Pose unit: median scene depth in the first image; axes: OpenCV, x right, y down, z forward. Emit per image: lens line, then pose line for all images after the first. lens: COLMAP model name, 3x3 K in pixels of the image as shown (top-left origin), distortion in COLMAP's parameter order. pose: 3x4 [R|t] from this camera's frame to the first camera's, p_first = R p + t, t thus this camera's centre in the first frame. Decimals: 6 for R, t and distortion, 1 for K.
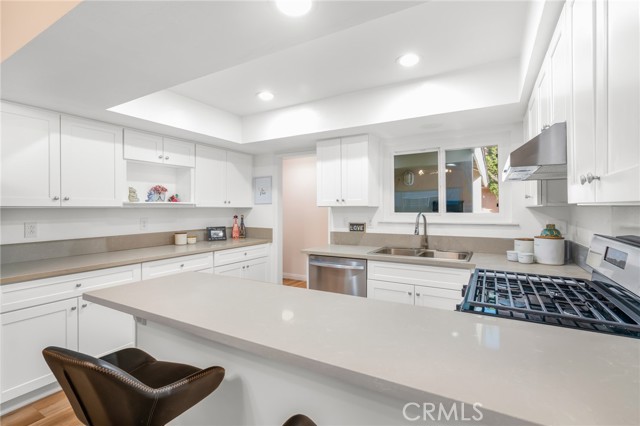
lens RADIAL K [[296.4, 0, 315.4], [0, 296.4, 209.4], [0, 0, 1]] dist [-0.010551, 0.004954]
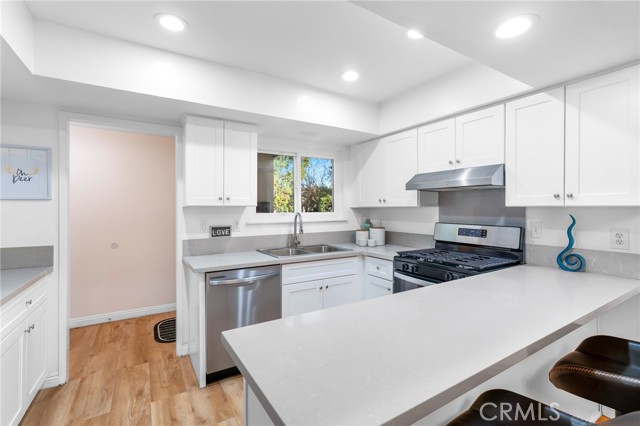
lens RADIAL K [[296.4, 0, 312.0], [0, 296.4, 207.7], [0, 0, 1]] dist [-0.010551, 0.004954]
pose [[0.484620, 0.008733, 0.874681, -0.479259], [0.005571, 0.999899, -0.013070, 0.006910], [-0.874707, 0.011207, 0.484522, 0.391804]]
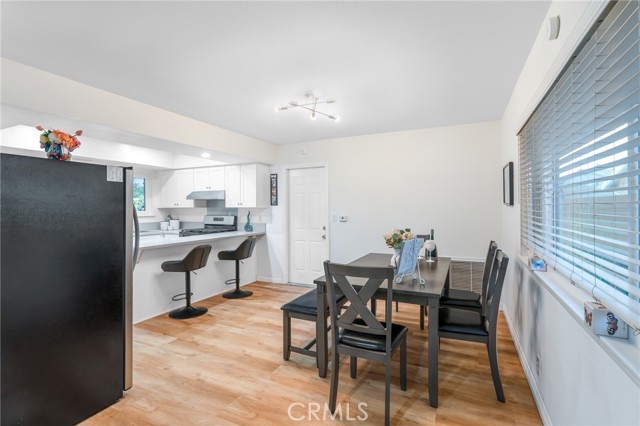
lens RADIAL K [[296.4, 0, 321.8], [0, 296.4, 206.7], [0, 0, 1]] dist [-0.010551, 0.004954]
pose [[-0.099961, 0.006327, 0.994971, -1.363531], [0.016930, 0.999846, -0.004657, 0.009433], [-0.994847, 0.016379, -0.100053, -0.027028]]
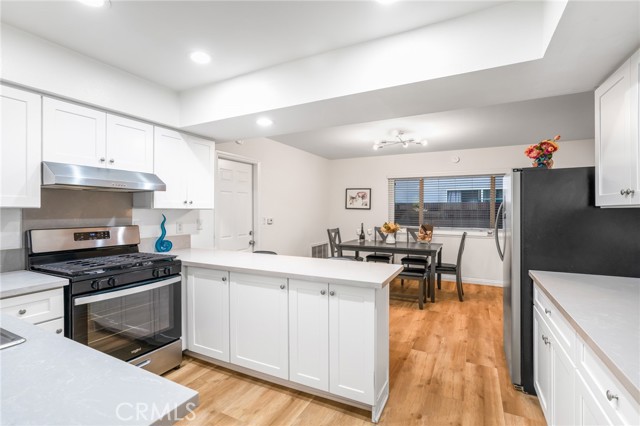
lens RADIAL K [[296.4, 0, 313.8], [0, 296.4, 202.5], [0, 0, 1]] dist [-0.010551, 0.004954]
pose [[-0.999252, 0.005659, -0.038242, -0.111128], [0.006333, 0.999827, -0.017506, -0.001735], [0.038136, -0.017735, -0.999115, 1.160936]]
